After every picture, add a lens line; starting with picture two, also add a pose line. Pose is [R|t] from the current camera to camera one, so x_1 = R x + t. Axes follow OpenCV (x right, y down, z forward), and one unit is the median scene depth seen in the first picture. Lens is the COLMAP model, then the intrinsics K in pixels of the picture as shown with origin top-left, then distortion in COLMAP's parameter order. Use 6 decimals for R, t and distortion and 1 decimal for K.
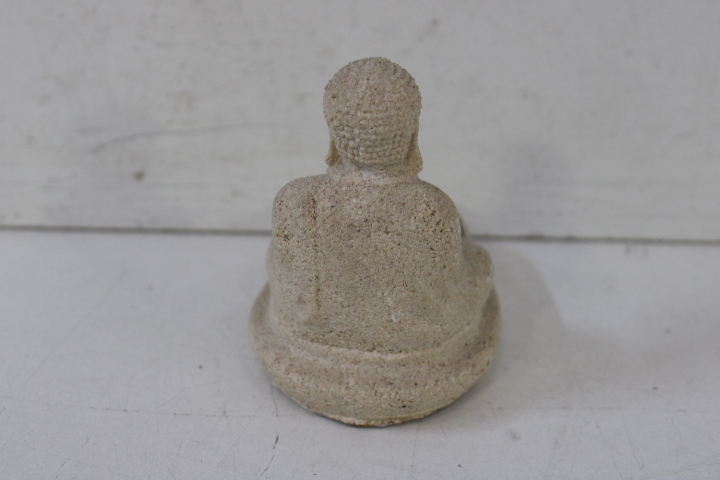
lens RADIAL K [[1079.1, 0, 360.0], [0, 1079.1, 240.0], [0, 0, 1]] dist [-0.035151, 0.045815]
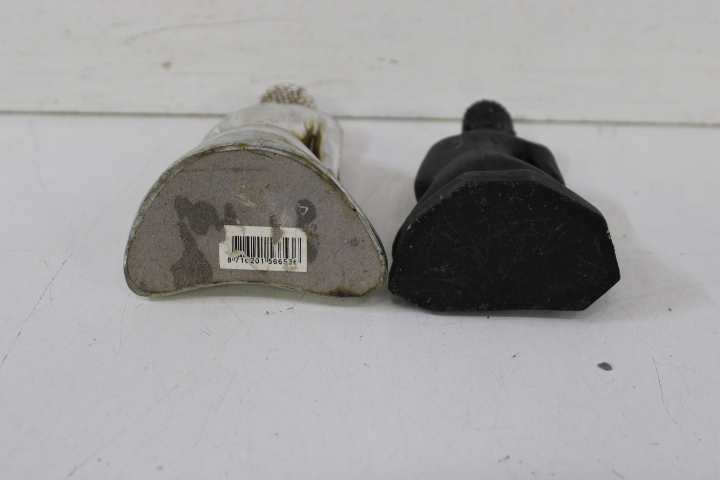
lens RADIAL K [[1090.4, 0, 360.0], [0, 1090.4, 240.0], [0, 0, 1]] dist [-0.023469, 0.054490]
pose [[0.999199, -0.005910, 0.039569, -0.051902], [0.003727, 0.998478, 0.055026, 0.061852], [-0.039834, -0.054834, 0.997701, -0.148372]]
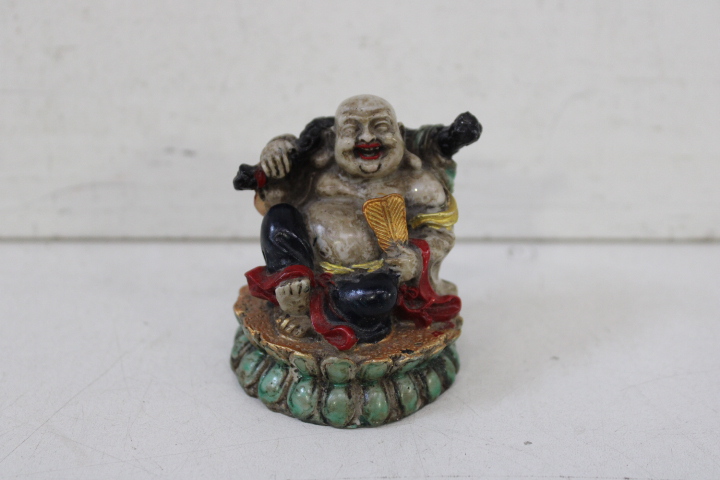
lens RADIAL K [[1074.3, 0, 360.0], [0, 1074.3, 240.0], [0, 0, 1]] dist [-0.030909, 0.038548]
pose [[0.999283, -0.019237, 0.032613, 0.124311], [0.020729, 0.998725, -0.046024, 0.033275], [-0.031686, 0.046667, 0.998408, 0.274085]]
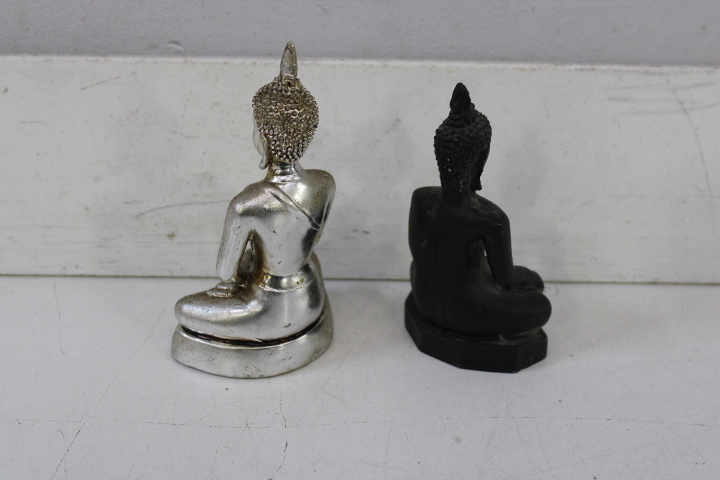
lens RADIAL K [[965.8, 0, 360.5], [0, 965.8, 246.6], [0, 0, 1]] dist [-0.044322, 0.009903]
pose [[0.999359, -0.008064, 0.034877, -0.017838], [0.007336, 0.999753, 0.020969, -0.071716], [-0.035037, -0.020700, 0.999172, -0.176518]]
